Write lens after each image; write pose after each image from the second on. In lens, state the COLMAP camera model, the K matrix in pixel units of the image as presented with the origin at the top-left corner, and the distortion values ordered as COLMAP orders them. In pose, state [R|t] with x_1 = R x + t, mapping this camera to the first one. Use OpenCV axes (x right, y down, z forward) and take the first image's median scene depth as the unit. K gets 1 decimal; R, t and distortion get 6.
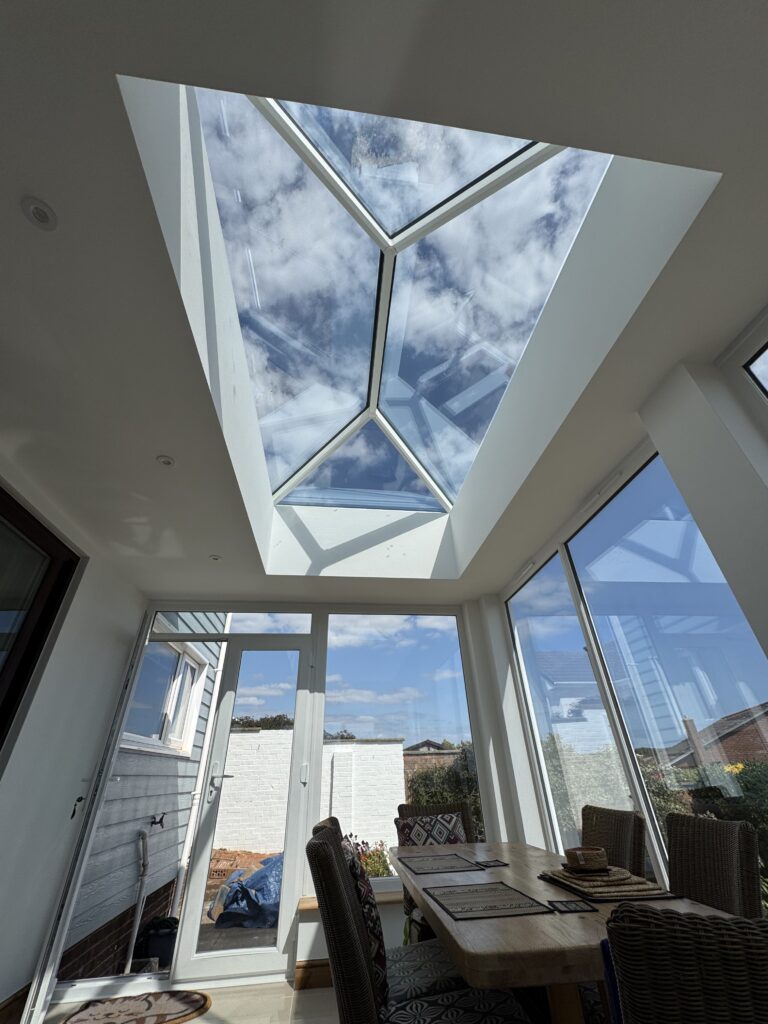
lens RADIAL K [[407.5, 0, 385.3], [0, 407.5, 511.9], [0, 0, 1]] dist [-0.000705, 0.000294]
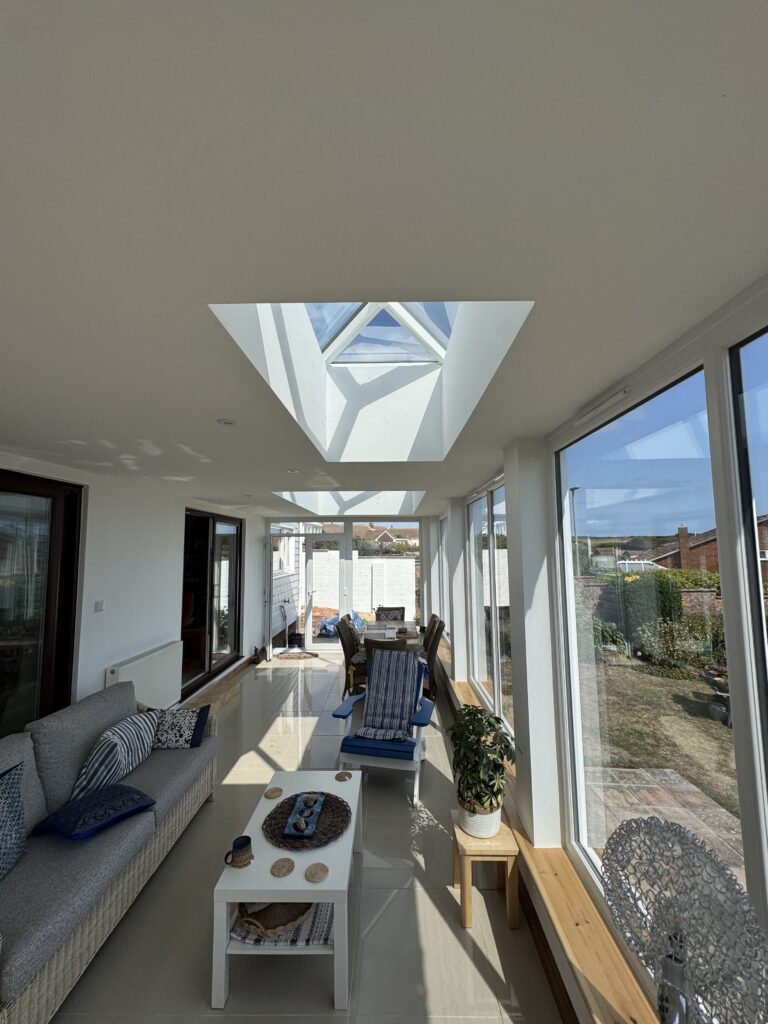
lens RADIAL K [[407.5, 0, 385.3], [0, 407.5, 511.9], [0, 0, 1]] dist [-0.000705, 0.000294]
pose [[0.990456, 0.011260, -0.137368, 0.291300], [0.054389, 0.883844, 0.464610, -0.704418], [0.126644, -0.467647, 0.874796, -0.685671]]
